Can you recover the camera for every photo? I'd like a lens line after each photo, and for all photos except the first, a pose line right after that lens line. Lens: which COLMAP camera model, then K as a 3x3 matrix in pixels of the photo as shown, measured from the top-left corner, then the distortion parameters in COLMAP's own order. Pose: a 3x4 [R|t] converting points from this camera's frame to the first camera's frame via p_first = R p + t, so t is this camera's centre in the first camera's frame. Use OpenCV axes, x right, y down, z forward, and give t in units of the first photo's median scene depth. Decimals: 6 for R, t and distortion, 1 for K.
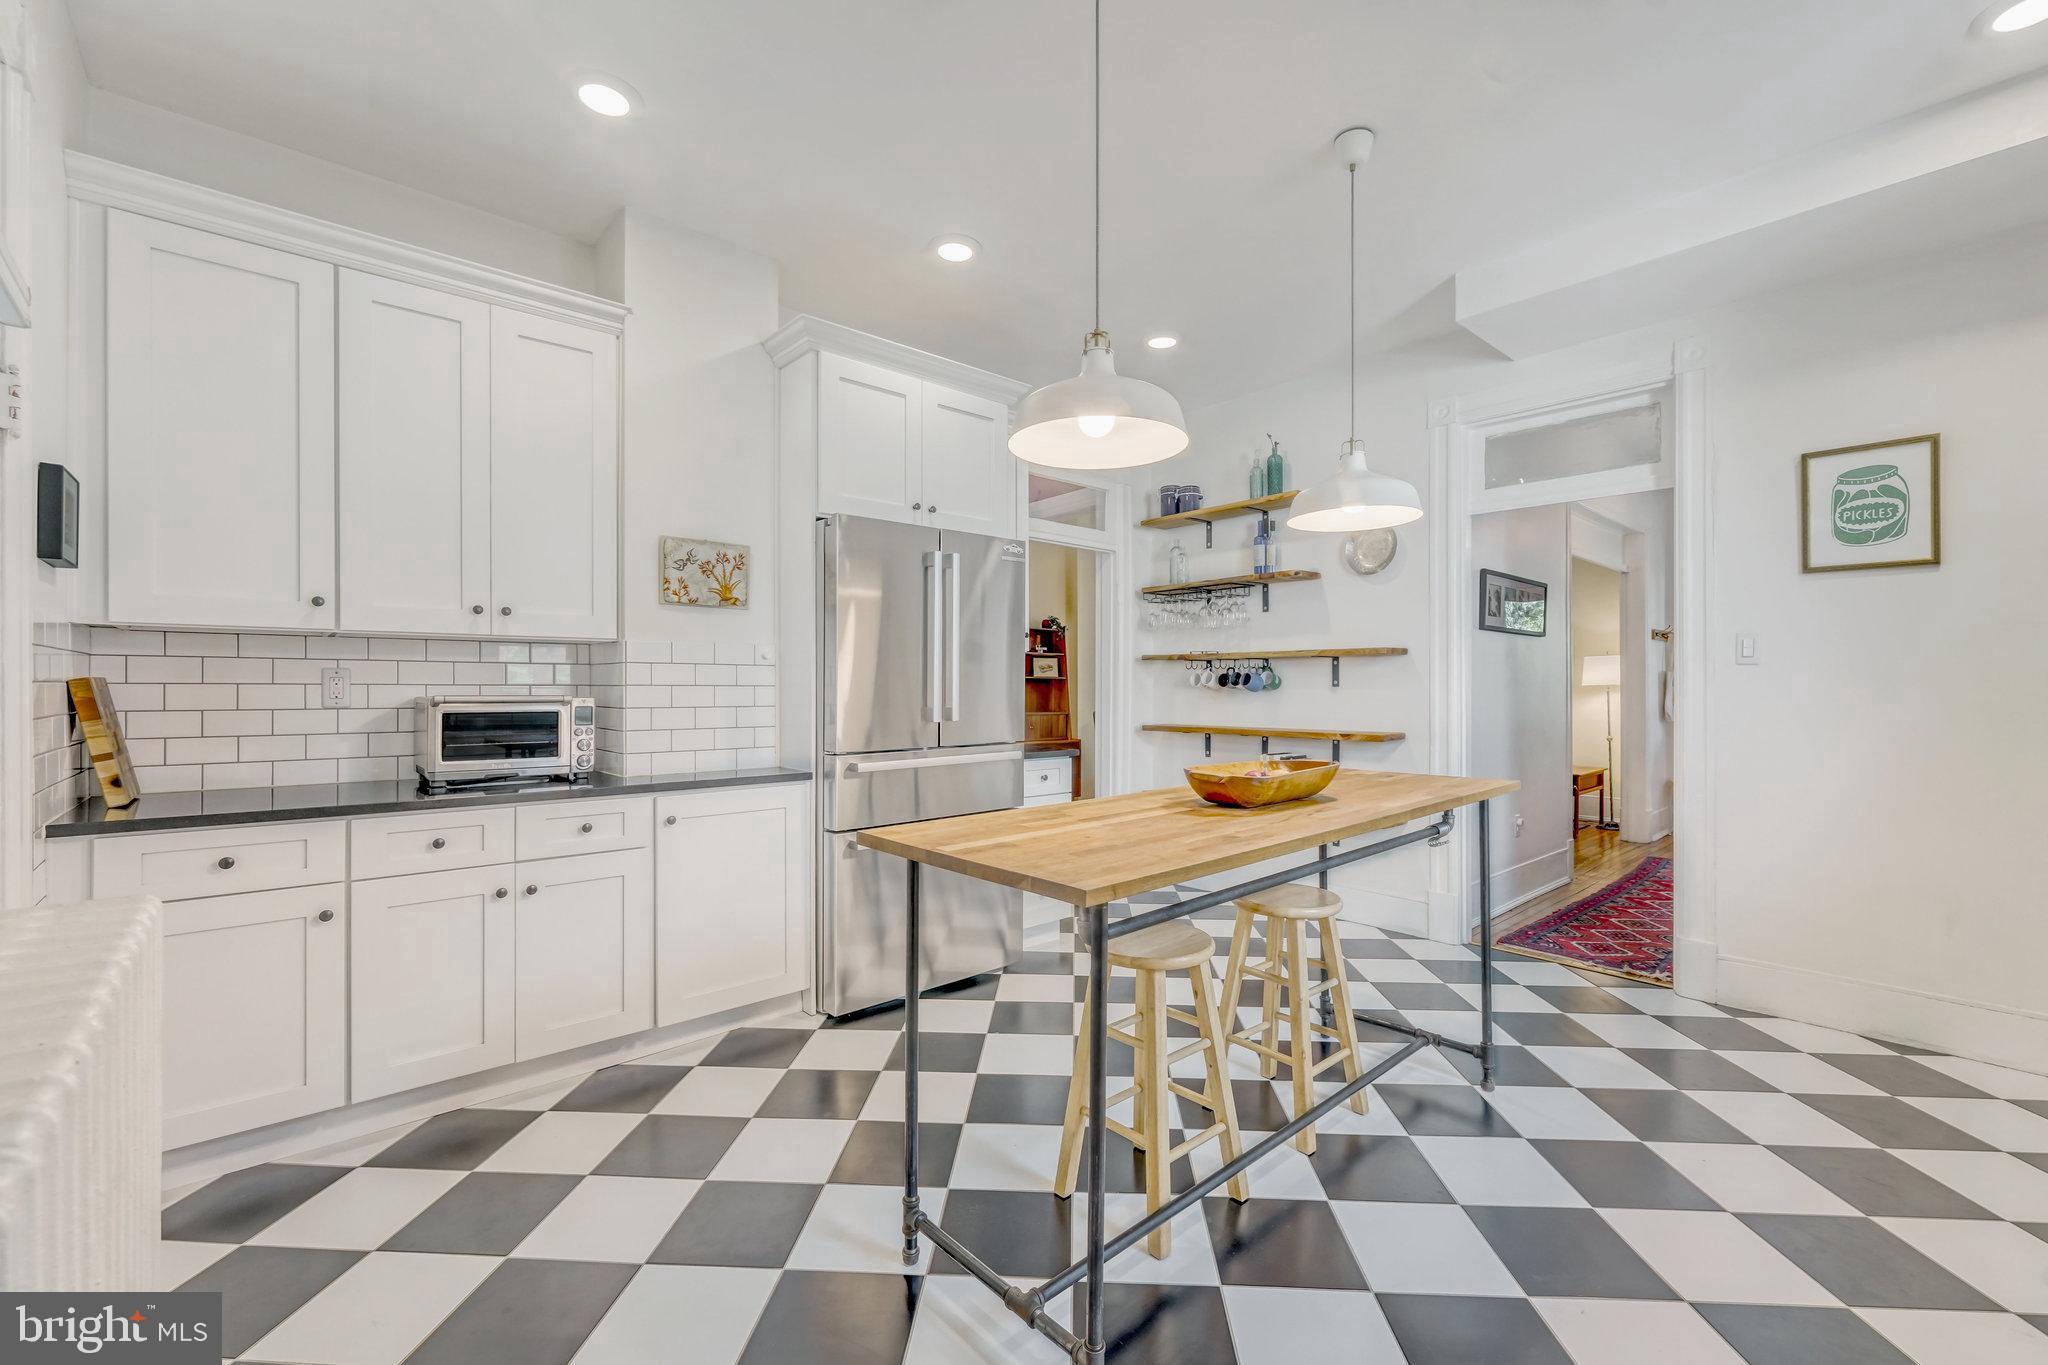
lens RADIAL K [[826.5, 0, 1022.6], [0, 826.5, 683.8], [0, 0, 1]] dist [-0.001937, -0.000048]
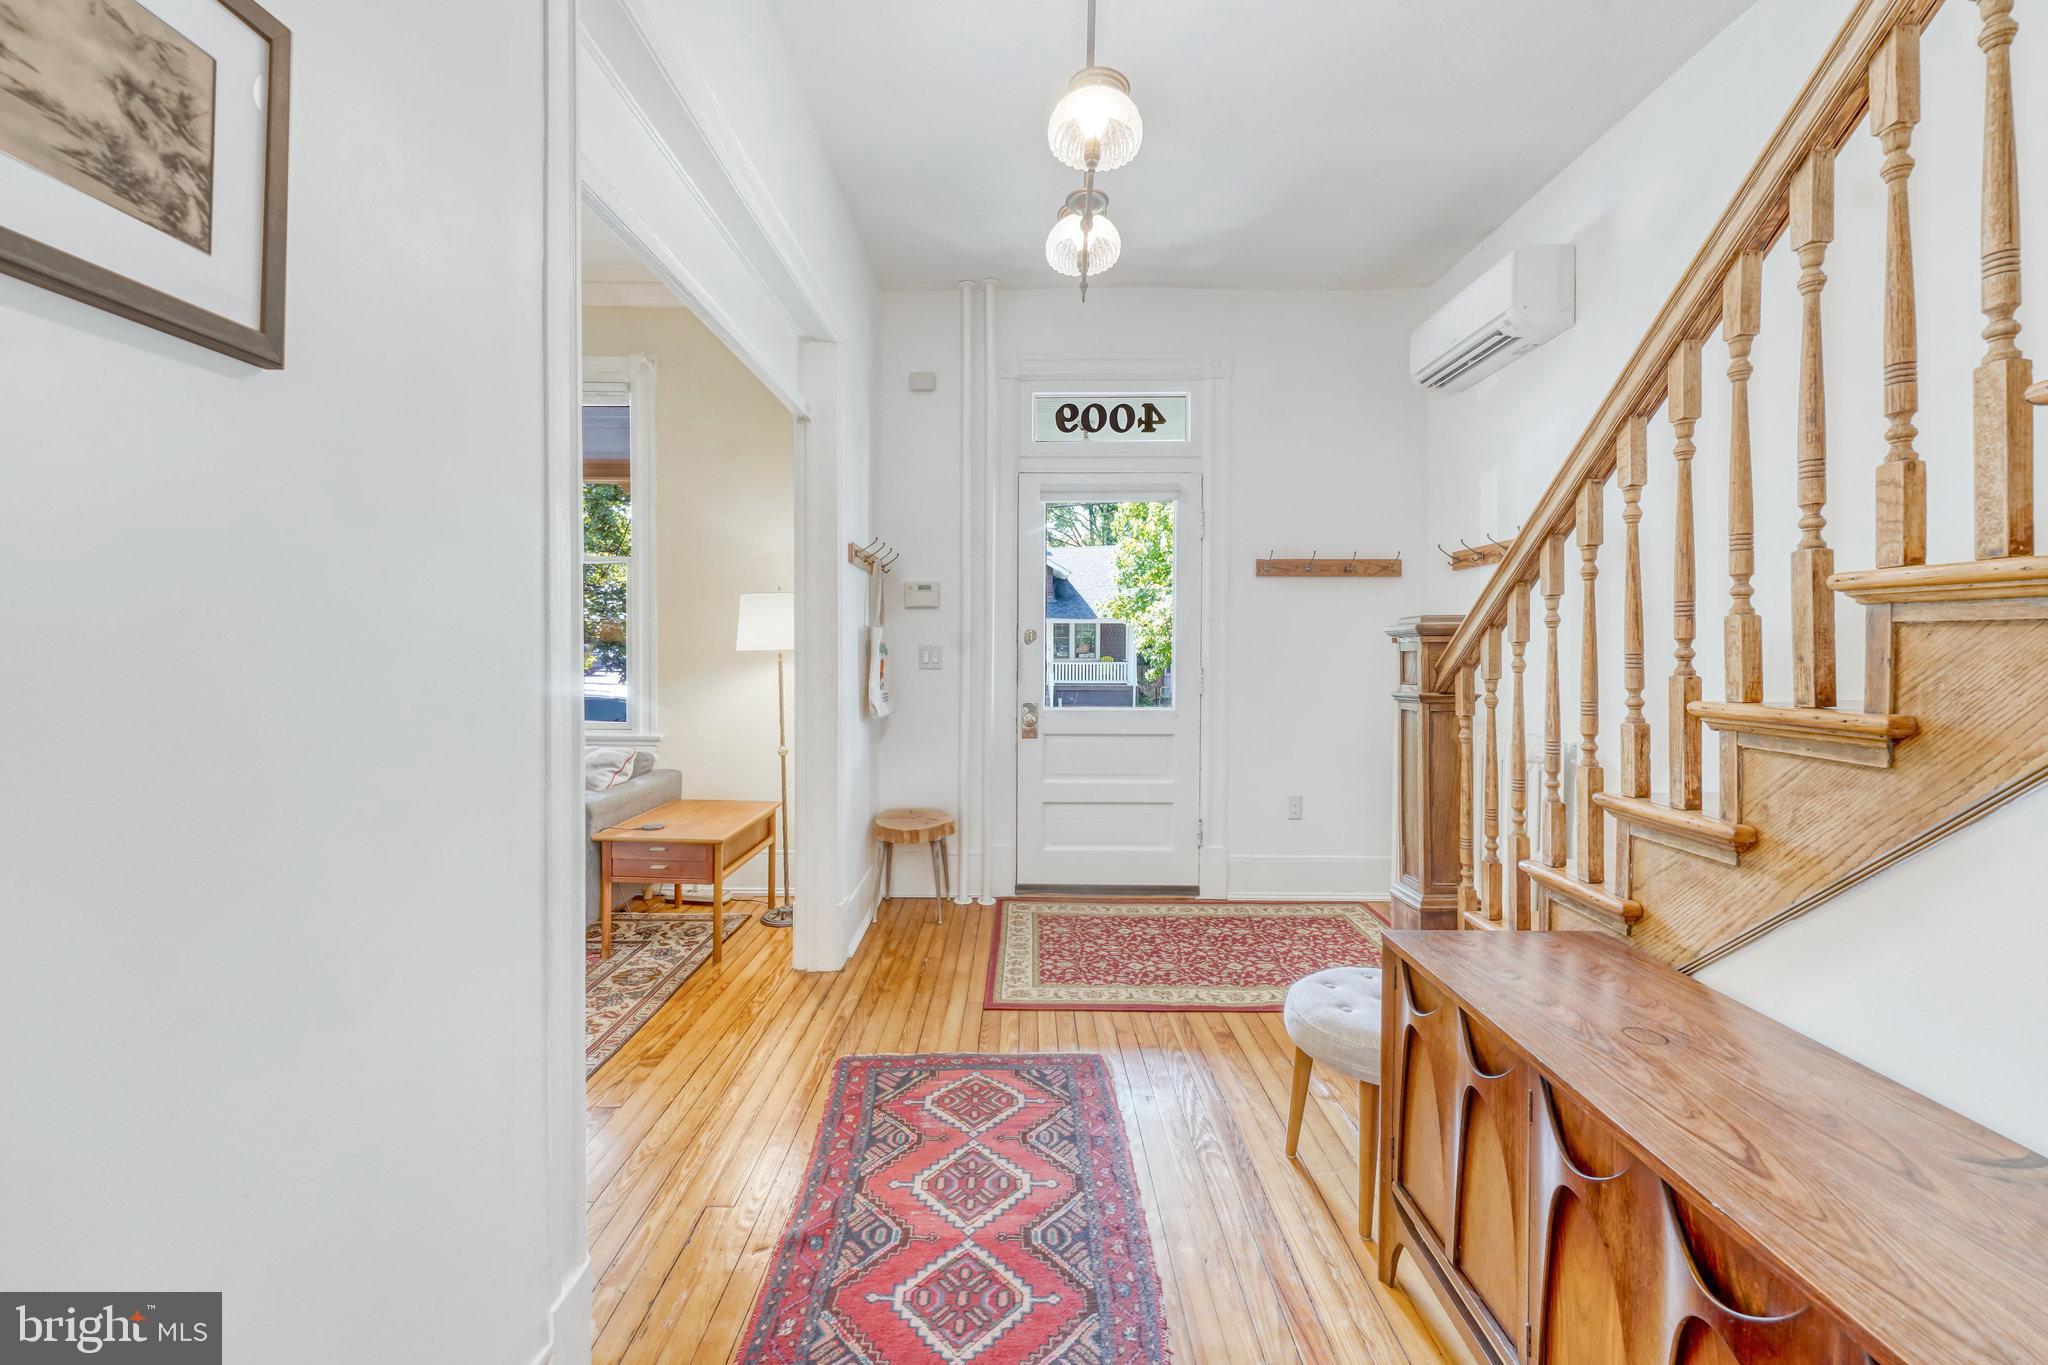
lens RADIAL K [[826.5, 0, 1023.1], [0, 826.5, 662.2], [0, 0, 1]] dist [-0.001937, -0.000048]
pose [[0.662486, -0.002477, 0.749070, 0.441383], [-0.018754, 0.999626, 0.019892, -0.005991], [-0.748840, -0.027226, 0.662192, 0.567342]]
